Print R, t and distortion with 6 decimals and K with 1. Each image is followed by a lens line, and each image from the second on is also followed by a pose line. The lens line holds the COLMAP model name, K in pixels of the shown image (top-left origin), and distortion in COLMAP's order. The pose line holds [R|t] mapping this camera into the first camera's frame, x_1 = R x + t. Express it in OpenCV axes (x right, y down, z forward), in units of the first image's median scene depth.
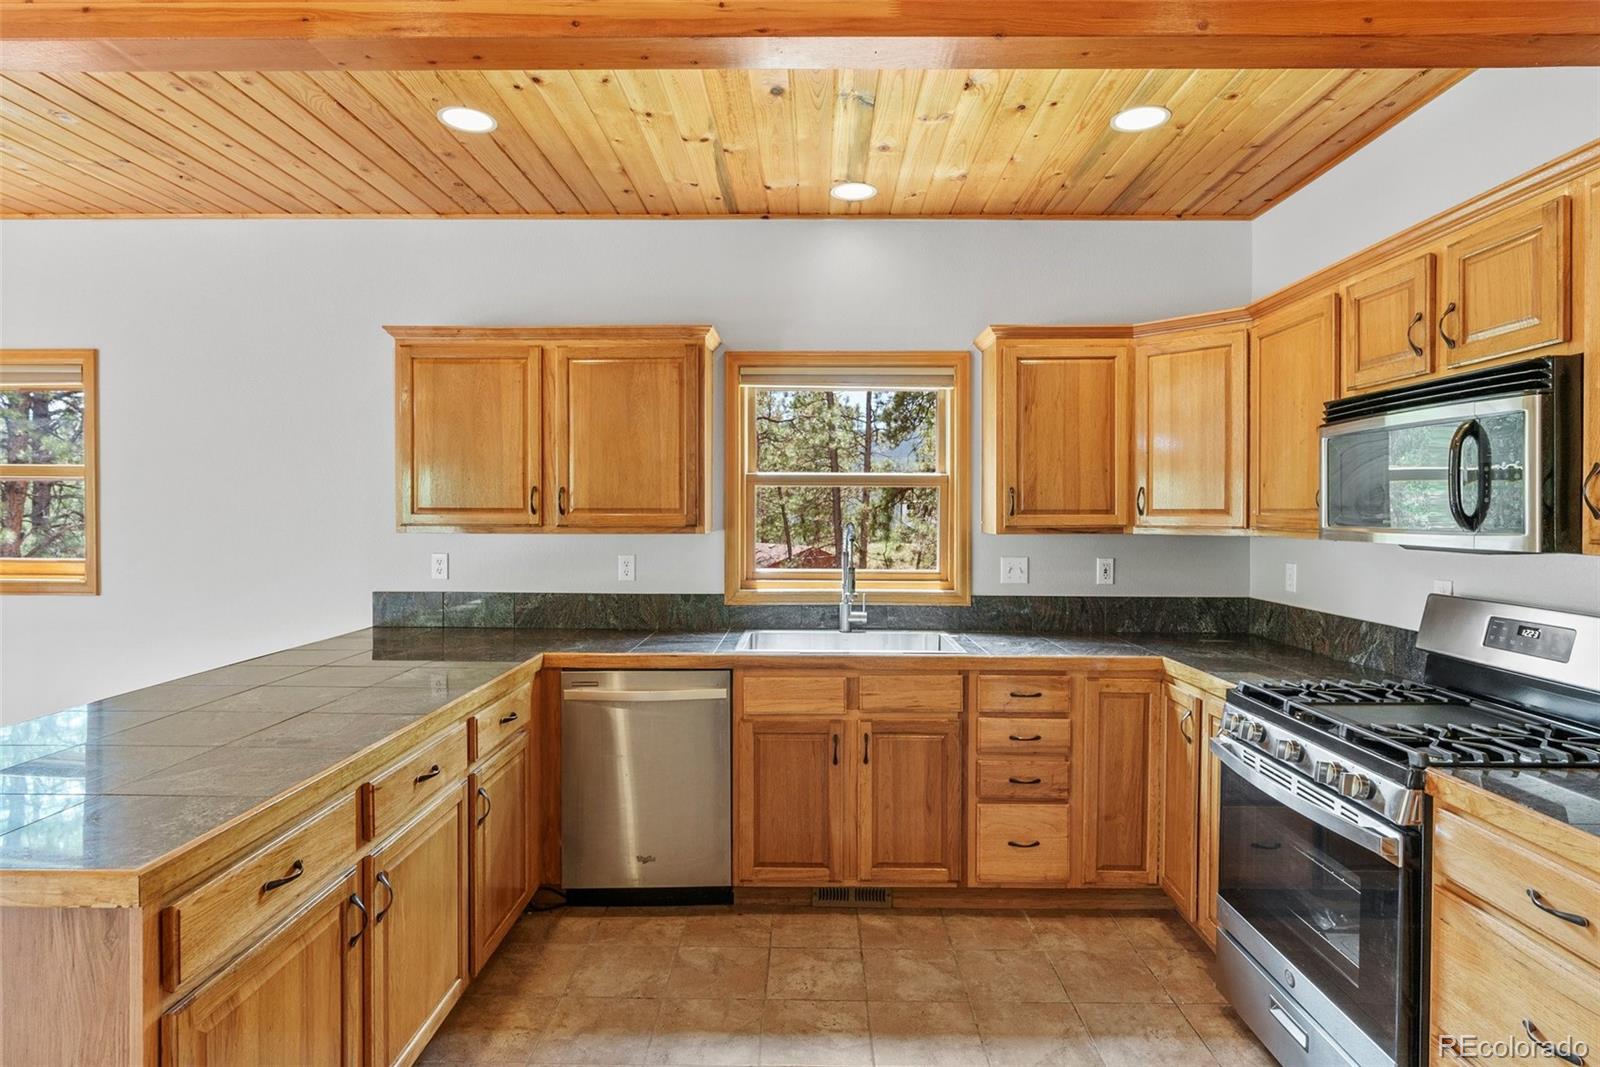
lens RADIAL K [[842.8, 0, 810.5], [0, 842.8, 521.0], [0, 0, 1]] dist [-0.006961, 0.002873]
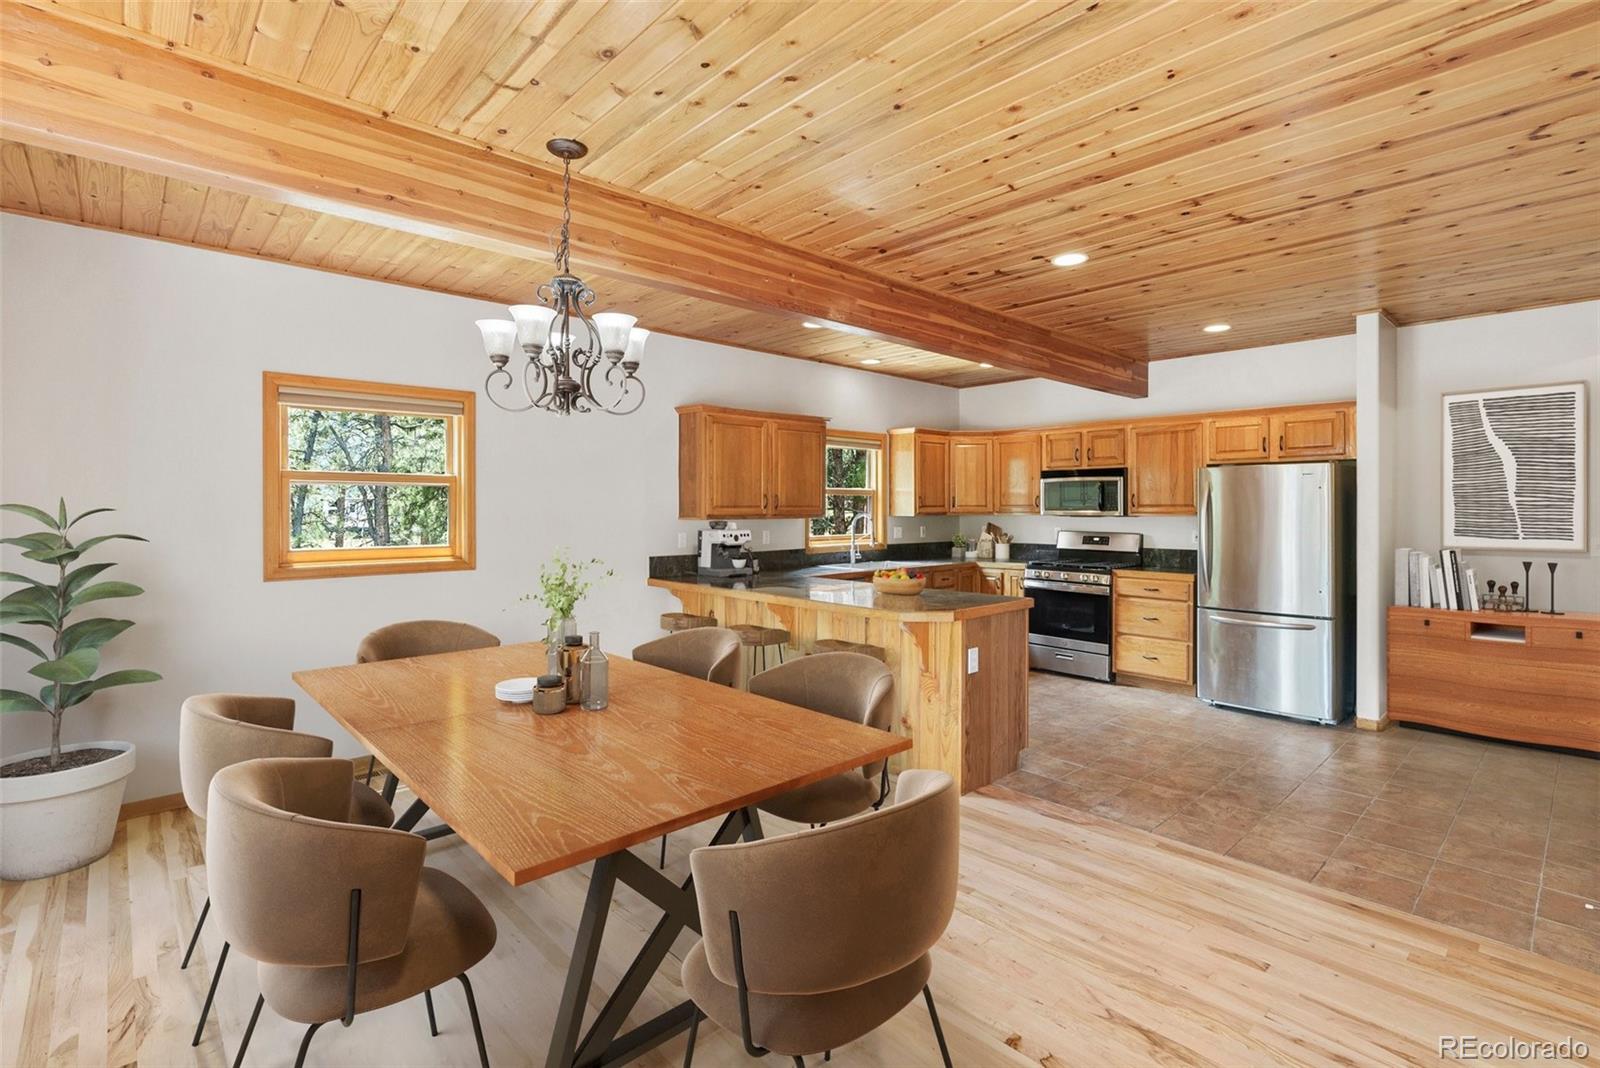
lens RADIAL K [[753.4, 0, 780.9], [0, 753.4, 510.1], [0, 0, 1]] dist [-0.010713, 0.000039]
pose [[0.730102, -0.007425, 0.683298, -1.502492], [0.012708, 0.999916, -0.002713, 0.000180], [-0.683220, 0.010665, 0.730135, -0.283982]]
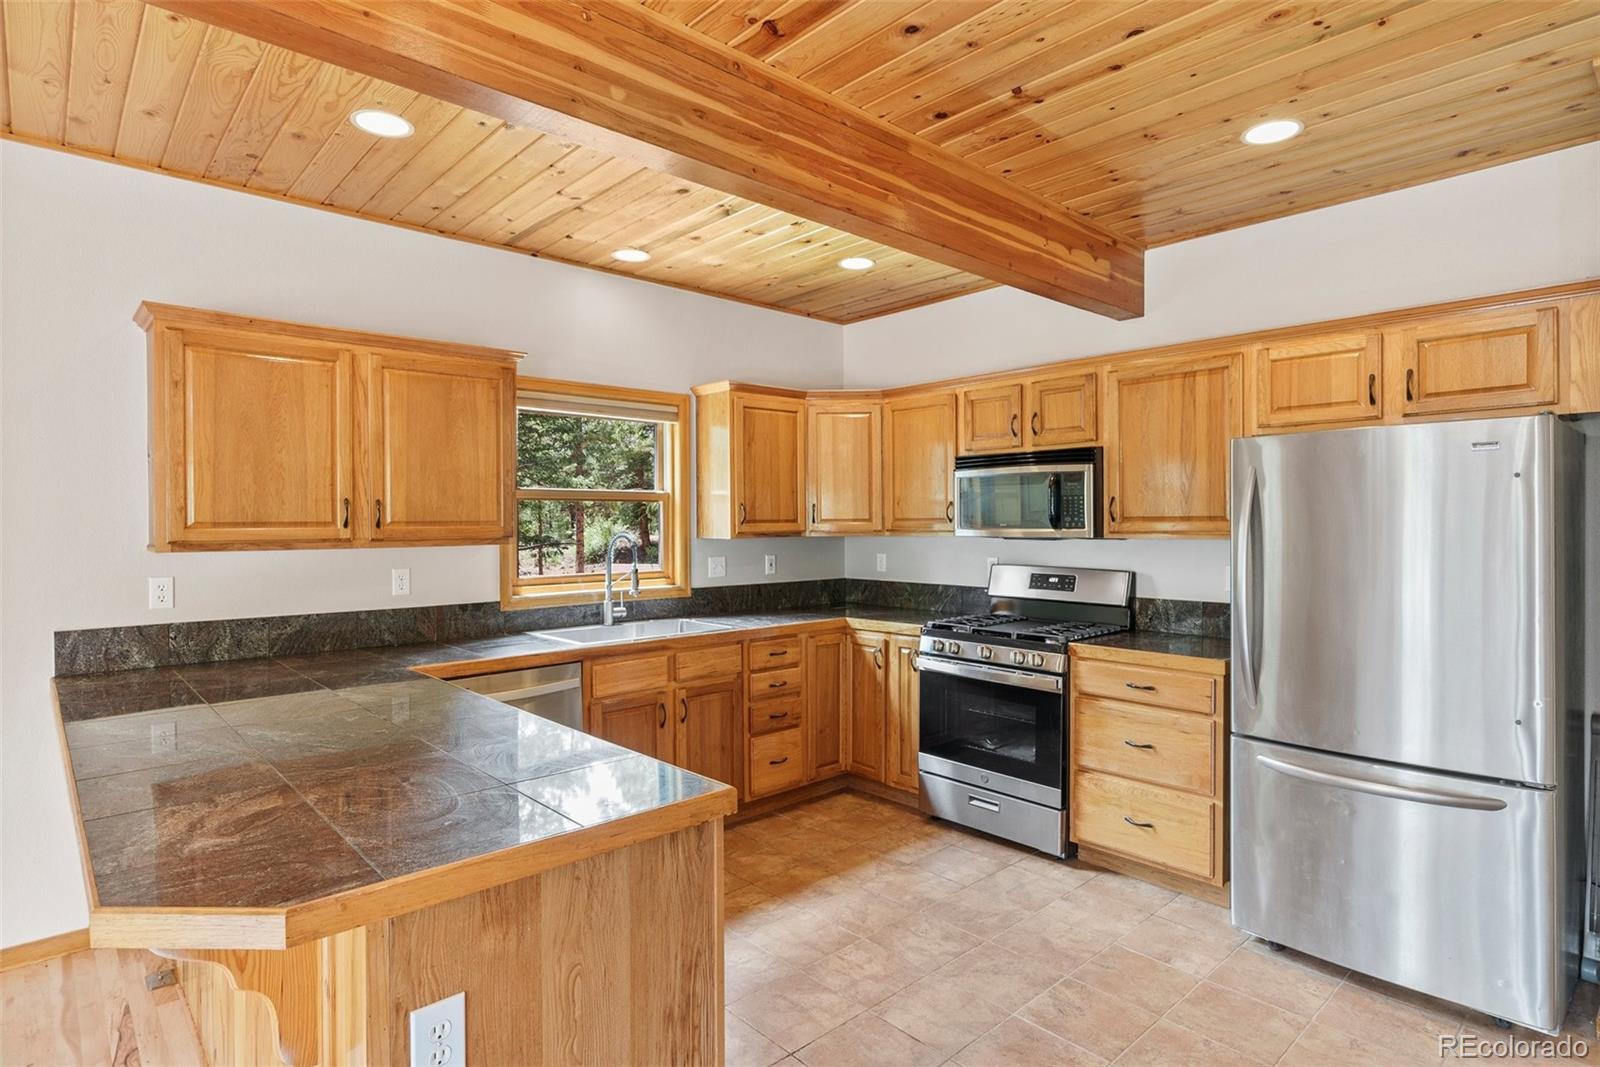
lens RADIAL K [[842.8, 0, 784.1], [0, 842.8, 528.3], [0, 0, 1]] dist [-0.006961, 0.002873]
pose [[0.733396, -0.013120, 0.679675, -0.620028], [0.016252, 0.999866, 0.001764, -0.001678], [-0.679607, 0.009753, 0.733511, -0.024426]]
